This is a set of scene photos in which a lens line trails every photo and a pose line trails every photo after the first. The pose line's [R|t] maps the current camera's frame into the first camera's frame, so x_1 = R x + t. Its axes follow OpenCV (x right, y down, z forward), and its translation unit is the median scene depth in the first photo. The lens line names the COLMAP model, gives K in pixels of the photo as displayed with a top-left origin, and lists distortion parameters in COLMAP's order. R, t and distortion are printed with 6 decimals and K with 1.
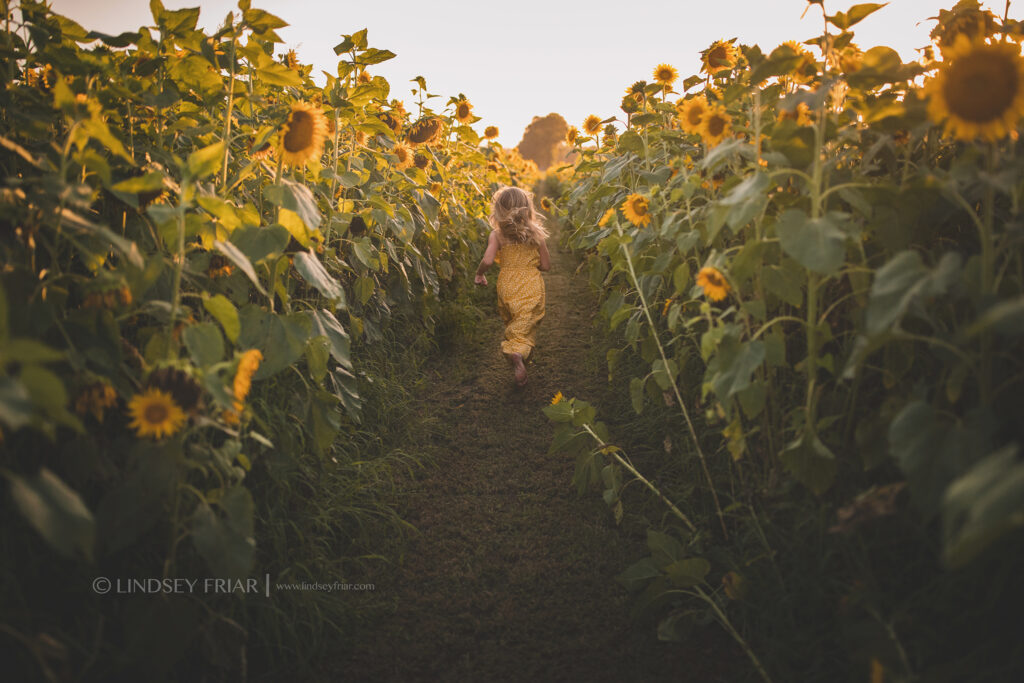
lens RADIAL K [[1020.4, 0, 512.0], [0, 1020.4, 341.5], [0, 0, 1]] dist [0.184999, 0.000663]
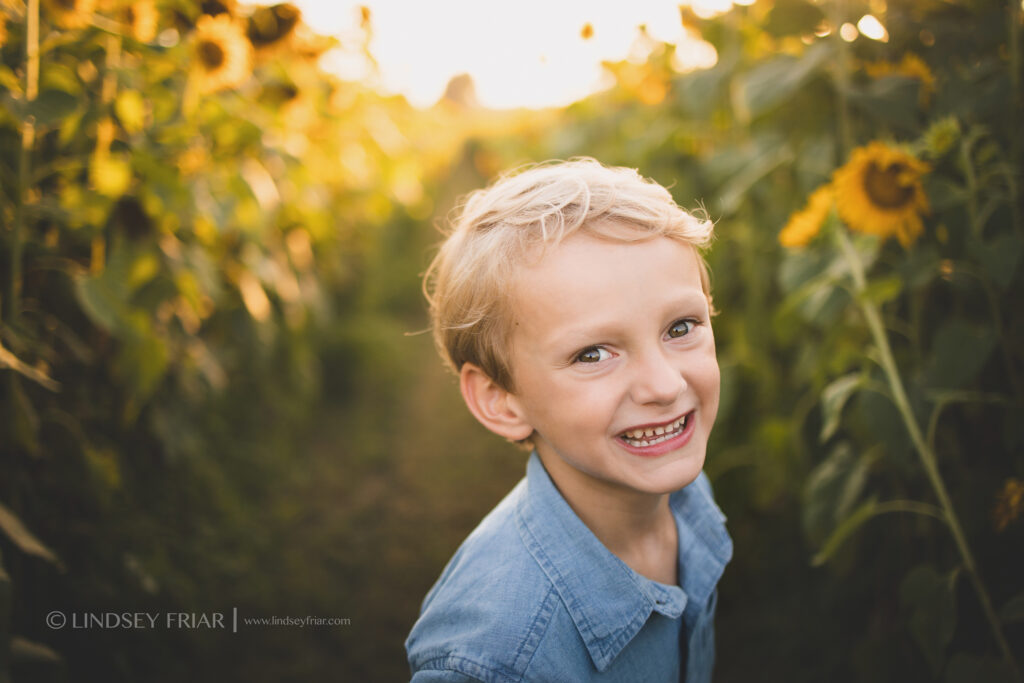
lens RADIAL K [[1037.5, 0, 512.0], [0, 1037.5, 341.5], [0, 0, 1]] dist [-0.020525, -0.003721]
pose [[0.996050, -0.007234, 0.088503, -0.028438], [0.004238, 0.999413, 0.033987, -0.091472], [-0.088696, -0.033477, 0.995496, 0.666273]]
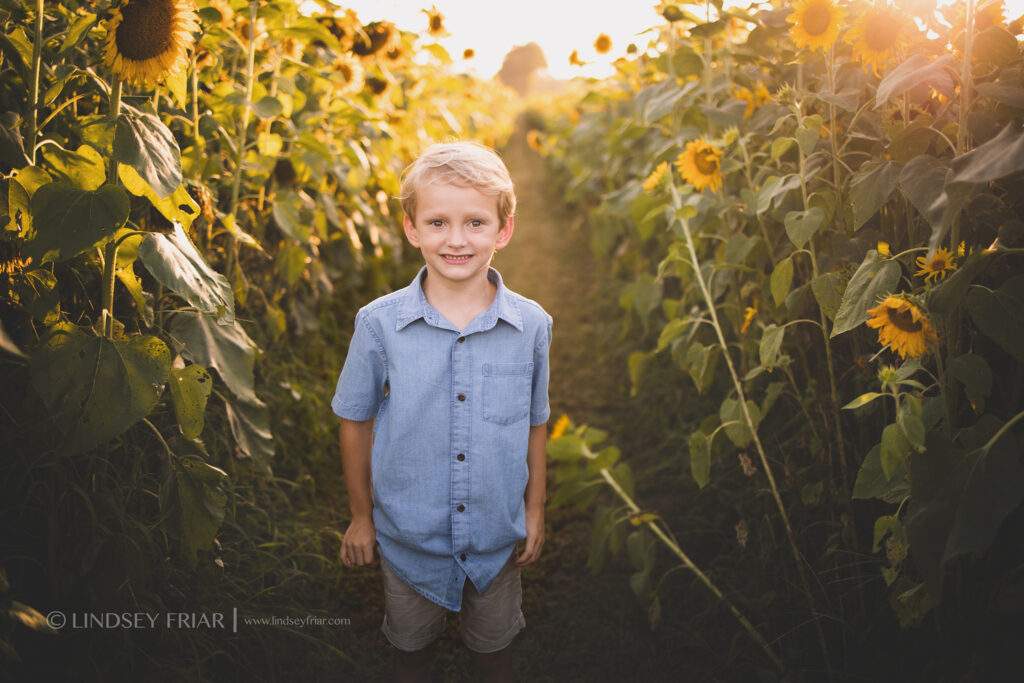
lens RADIAL K [[1037.5, 0, 512.0], [0, 1037.5, 341.5], [0, 0, 1]] dist [-0.020525, -0.003721]
pose [[0.999334, 0.019465, 0.030869, -0.015834], [-0.021378, 0.997790, 0.062907, -0.055499], [-0.029576, -0.063525, 0.997542, 0.339350]]
